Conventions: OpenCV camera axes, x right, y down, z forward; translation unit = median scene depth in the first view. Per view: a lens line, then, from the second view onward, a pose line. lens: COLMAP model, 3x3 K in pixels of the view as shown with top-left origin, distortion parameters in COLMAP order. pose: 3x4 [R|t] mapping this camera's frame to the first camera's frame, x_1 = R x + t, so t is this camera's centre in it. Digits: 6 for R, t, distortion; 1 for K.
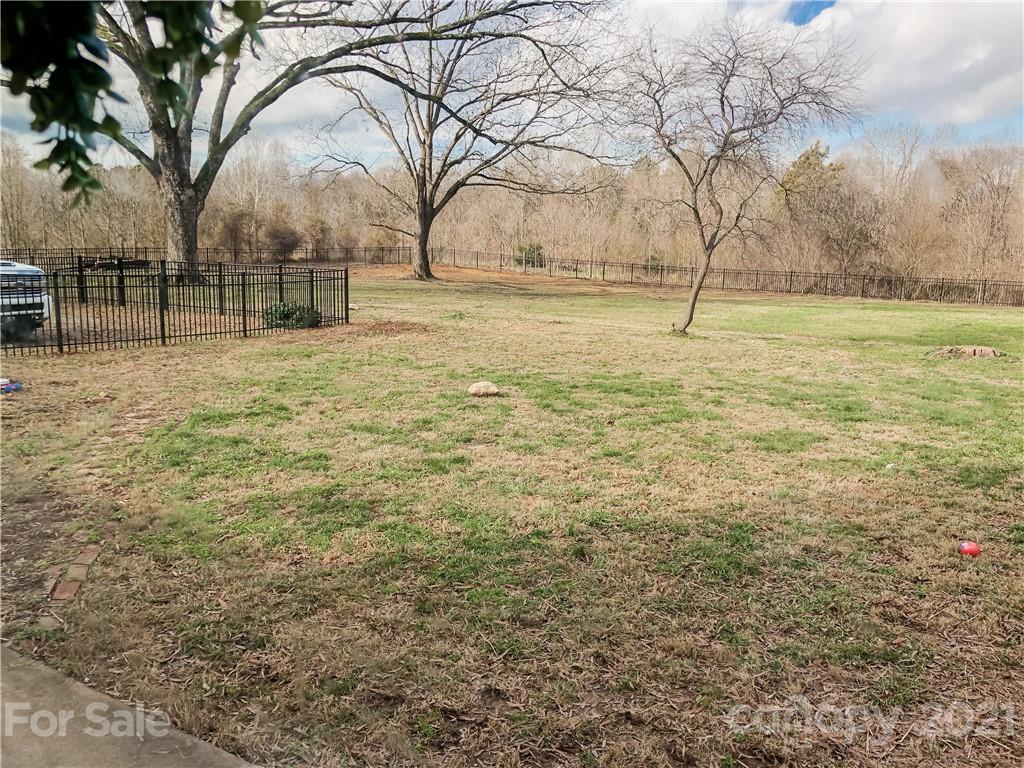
lens RADIAL K [[842.3, 0, 512.0], [0, 842.3, 384.0], [0, 0, 1]] dist [0.054023, -0.082123]
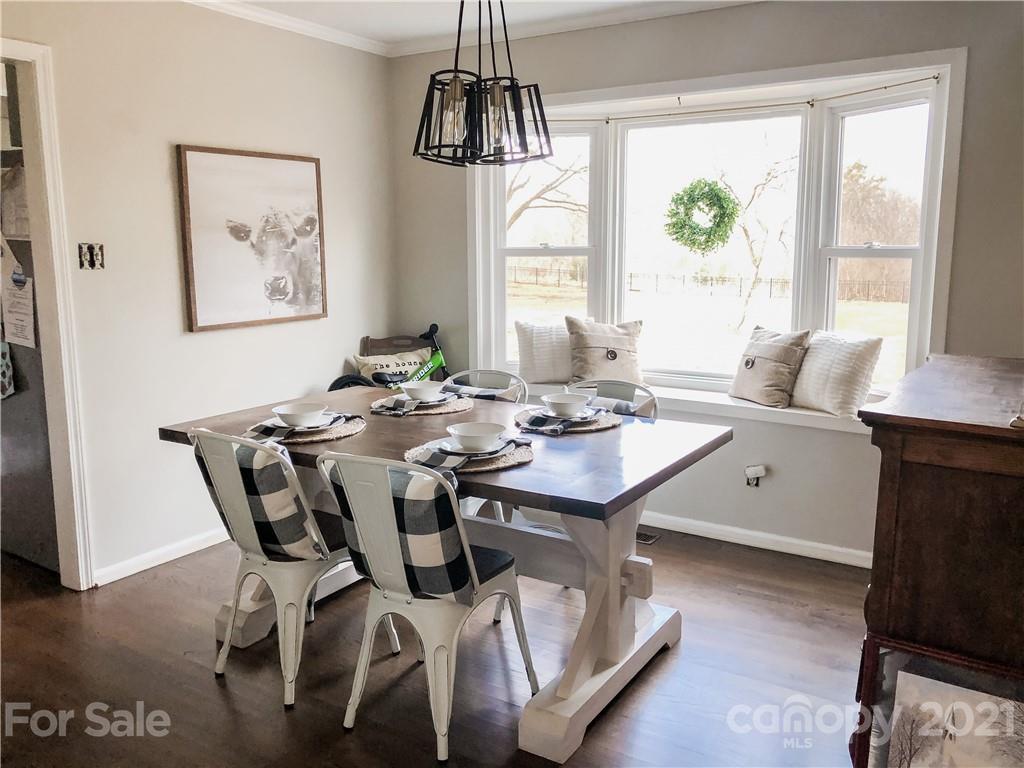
lens RADIAL K [[842.3, 0, 512.0], [0, 842.3, 384.0], [0, 0, 1]] dist [0.054023, -0.082123]
pose [[0.998394, -0.017336, -0.053931, -0.046537], [0.016332, 0.999686, -0.019007, 0.028347], [0.054243, 0.018096, 0.998364, -0.187164]]
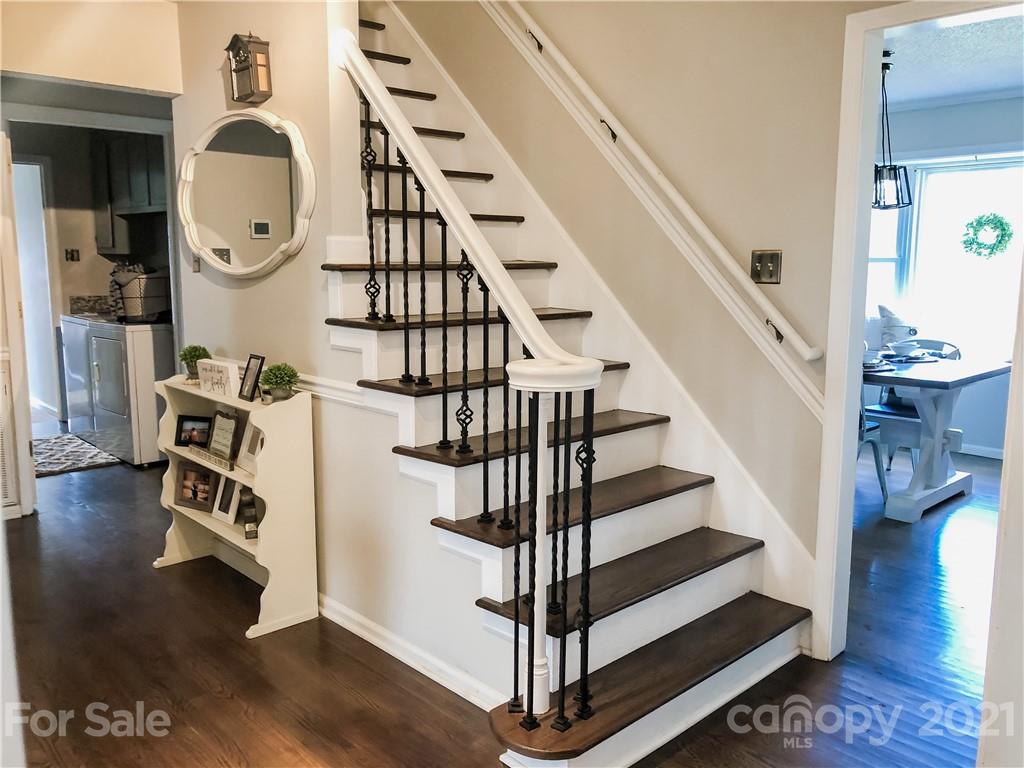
lens RADIAL K [[842.3, 0, 512.0], [0, 842.3, 384.0], [0, 0, 1]] dist [0.054023, -0.082123]
pose [[0.955212, 0.023592, -0.294979, -0.650291], [-0.034424, 0.998908, -0.031581, 0.432820], [0.293912, 0.040321, 0.954982, -2.366333]]
